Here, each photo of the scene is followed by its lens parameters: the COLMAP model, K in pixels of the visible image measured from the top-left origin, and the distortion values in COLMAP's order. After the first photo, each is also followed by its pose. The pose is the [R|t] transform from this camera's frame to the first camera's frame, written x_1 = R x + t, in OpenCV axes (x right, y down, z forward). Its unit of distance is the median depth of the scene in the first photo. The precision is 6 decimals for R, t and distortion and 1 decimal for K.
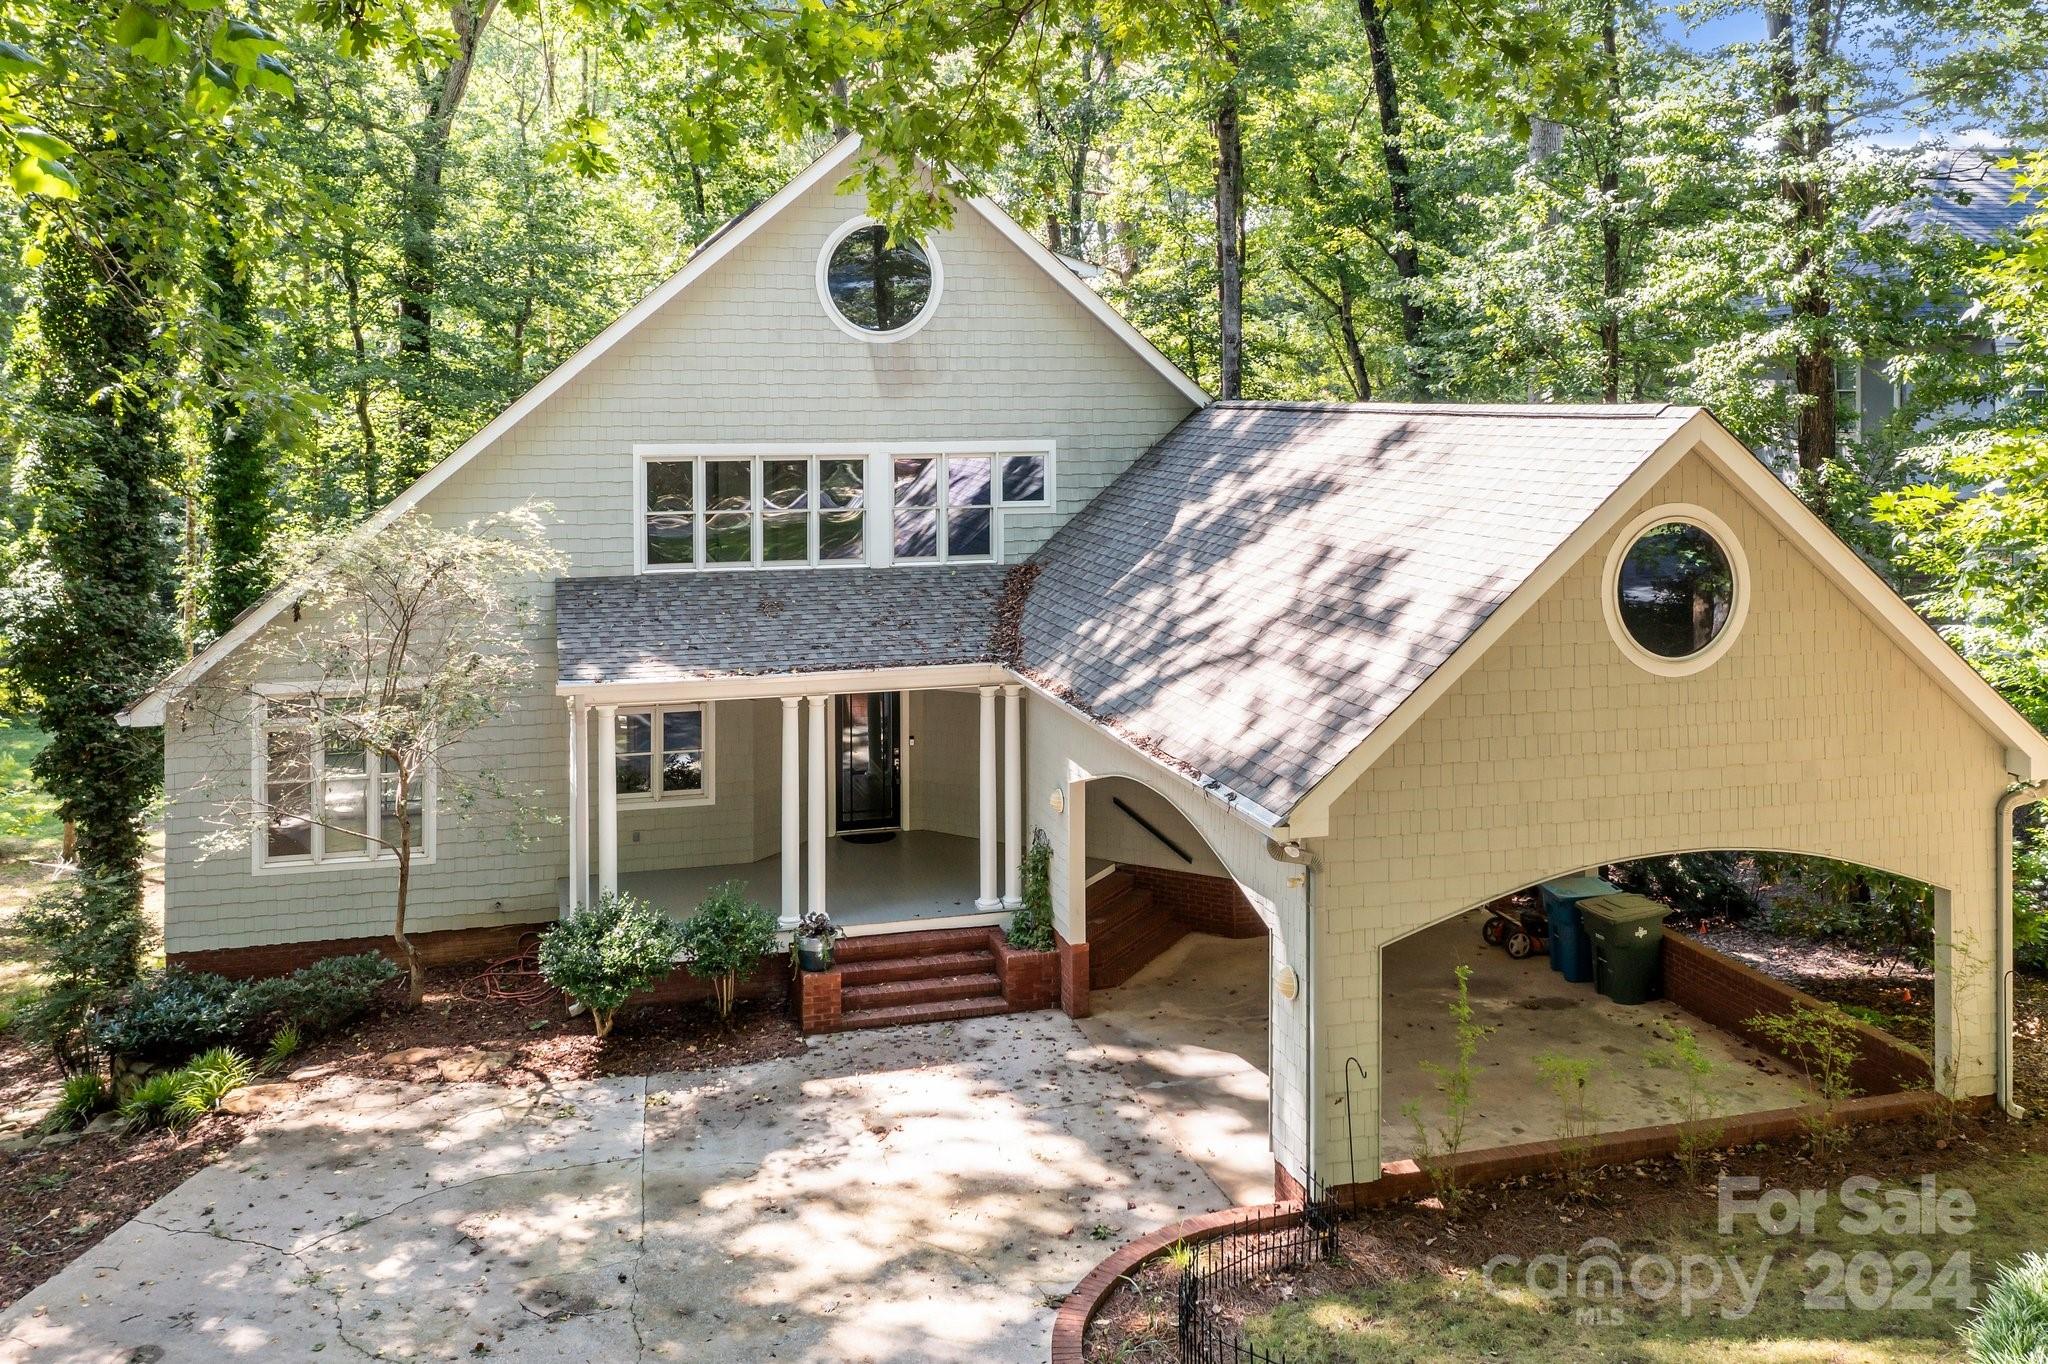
lens RADIAL K [[1646.8, 0, 1035.7], [0, 1646.8, 440.0], [0, 0, 1]] dist [-0.000431, 0.008555]
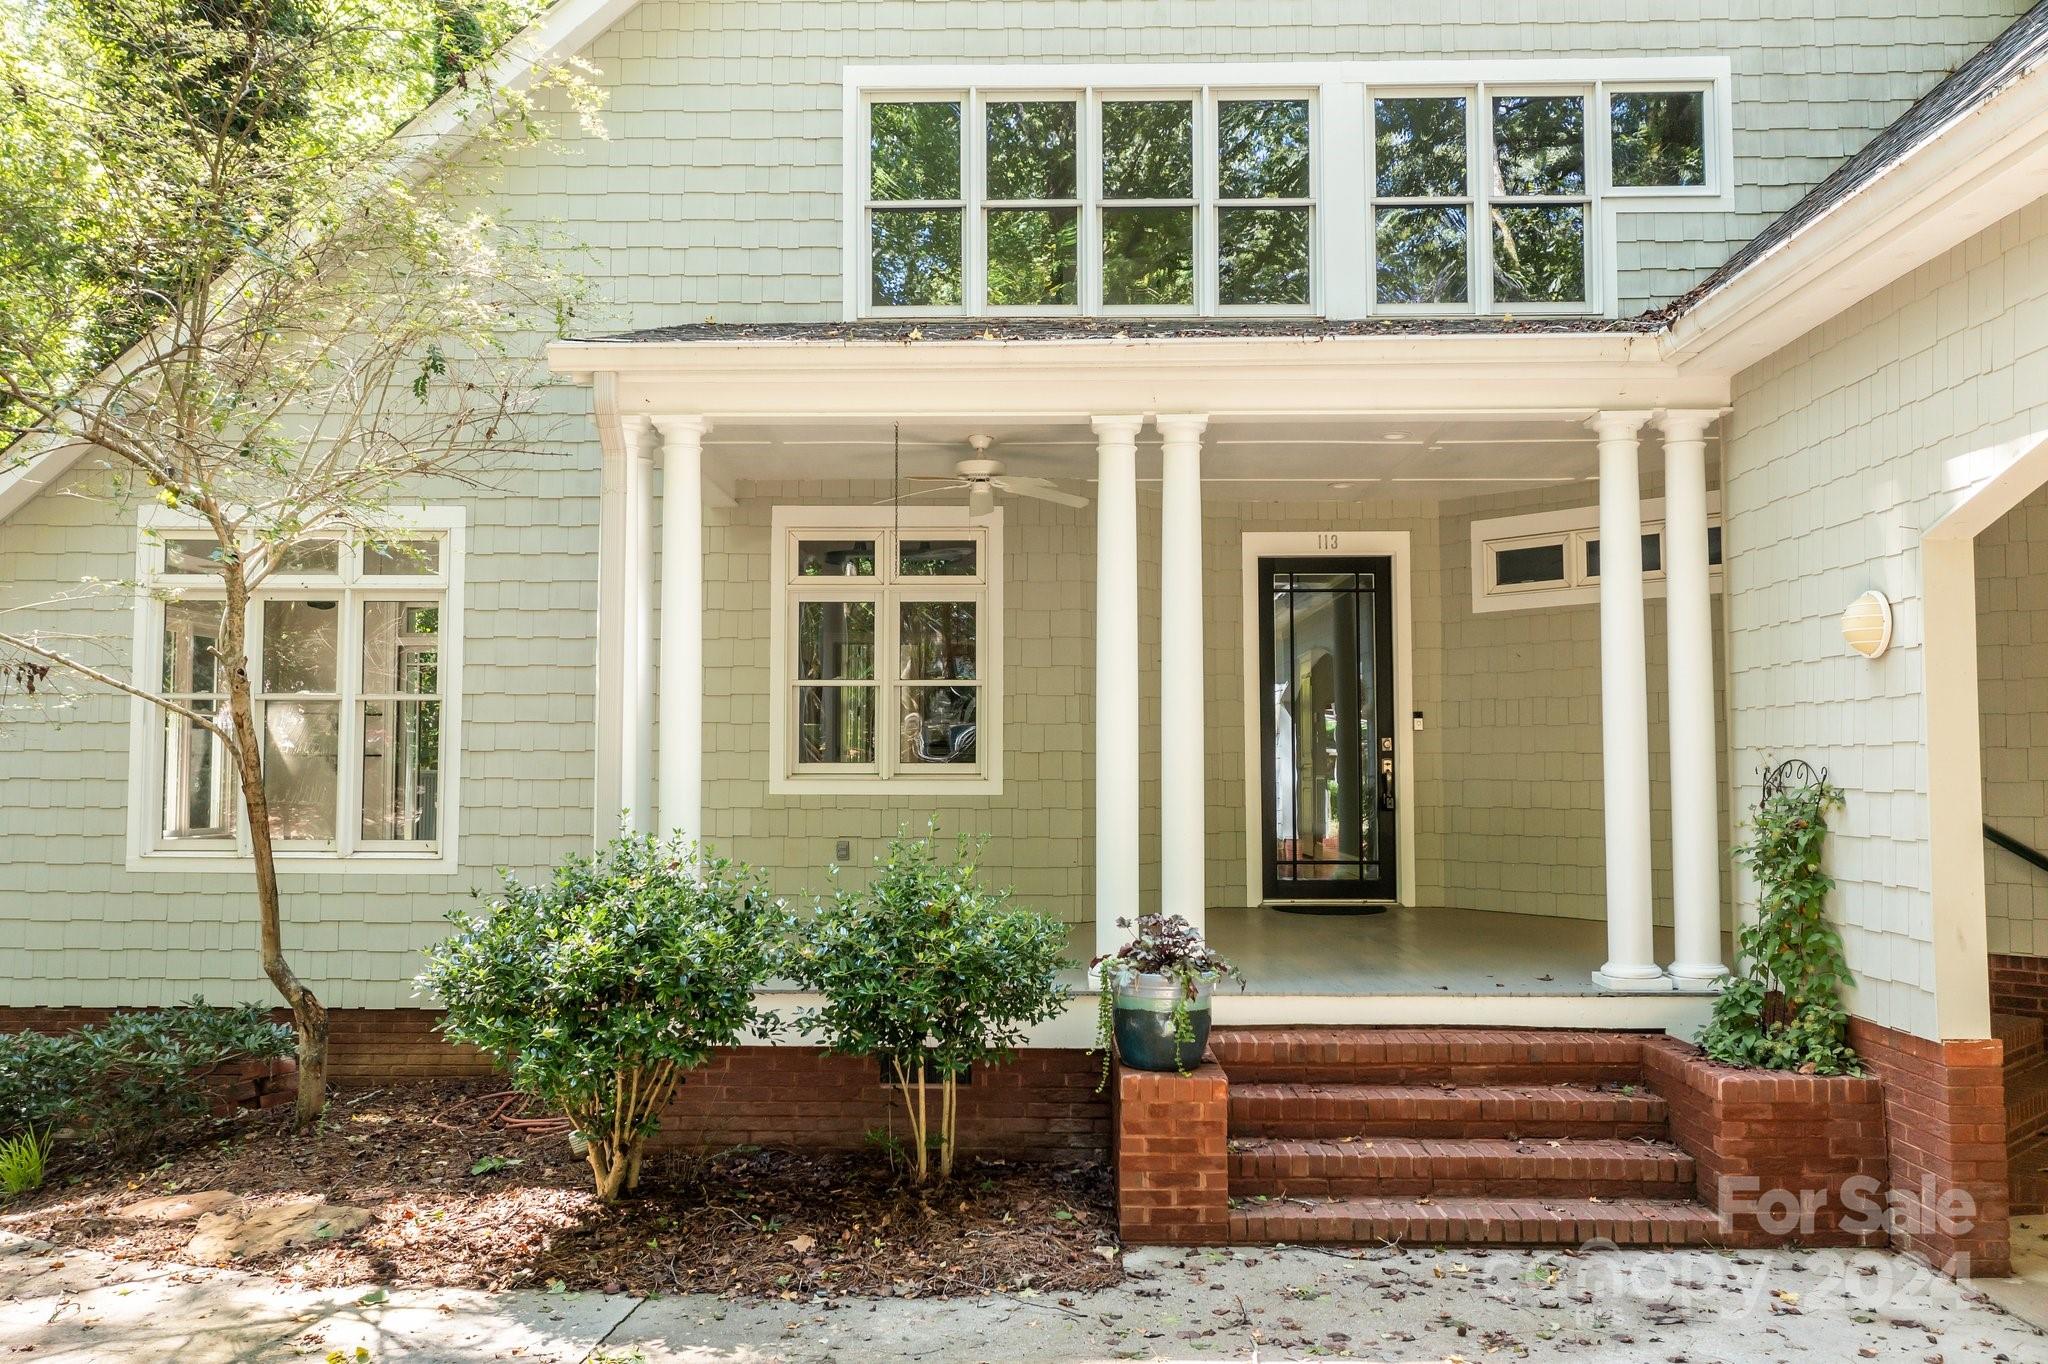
lens RADIAL K [[1646.8, 0, 1006.7], [0, 1646.8, 687.1], [0, 0, 1]] dist [-0.000431, 0.008555]
pose [[0.951078, -0.015937, -0.308538, -0.049667], [-0.002057, 0.998320, -0.057908, 0.245647], [0.308943, 0.055709, 0.949448, 0.607893]]
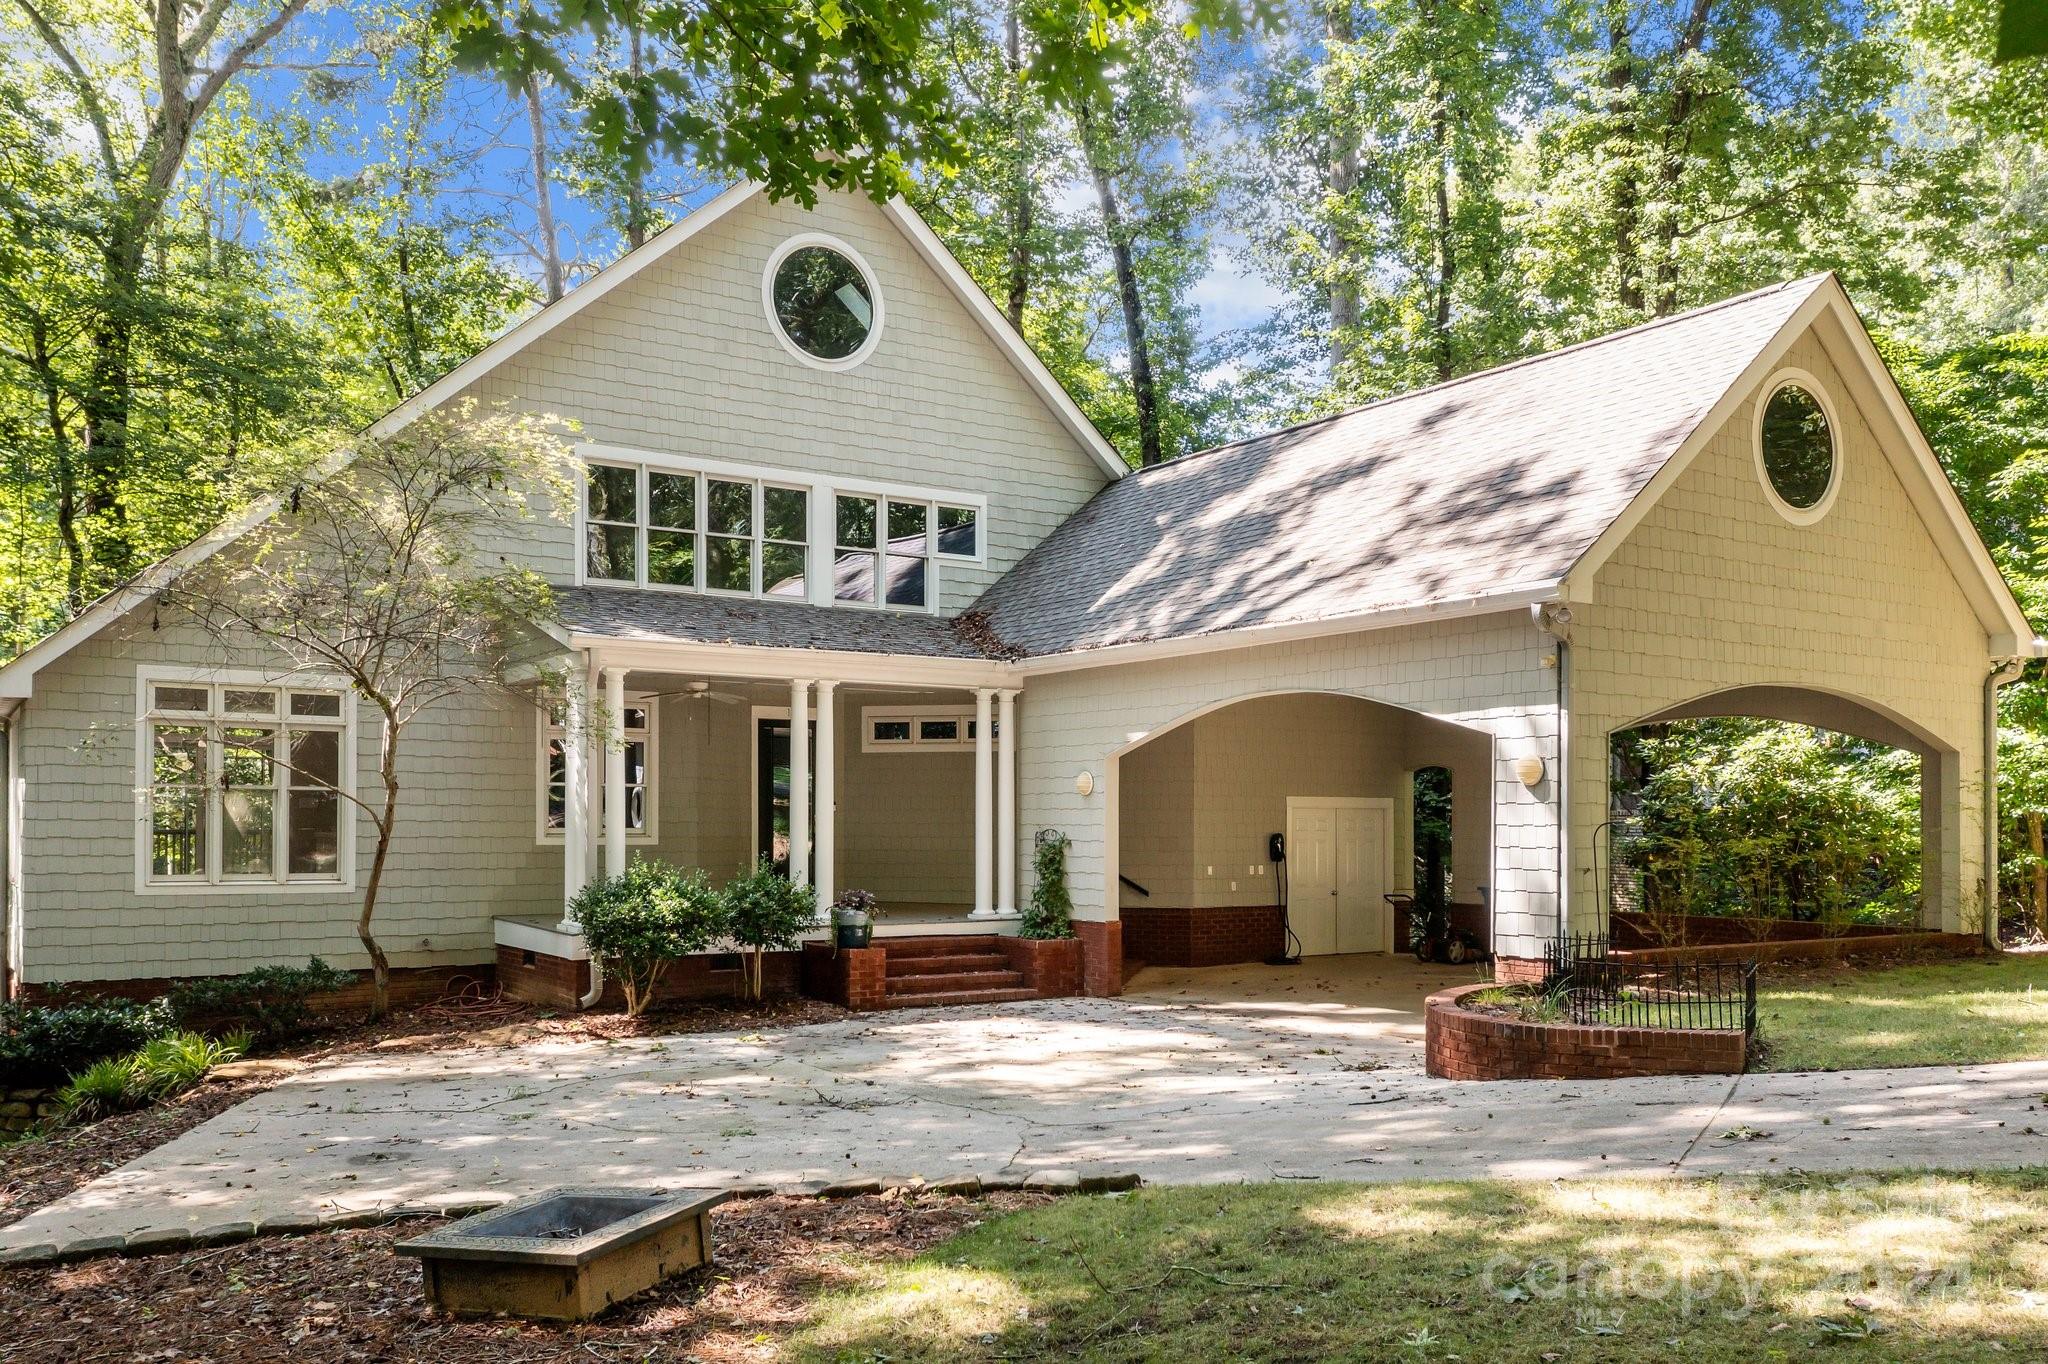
lens RADIAL K [[1646.8, 0, 1044.6], [0, 1646.8, 814.8], [0, 0, 1]] dist [-0.000431, 0.008555]
pose [[0.955190, 0.004075, 0.295966, -0.294225], [-0.000007, 0.999906, -0.013743, 0.245069], [-0.295994, 0.013125, 0.955100, 0.063456]]
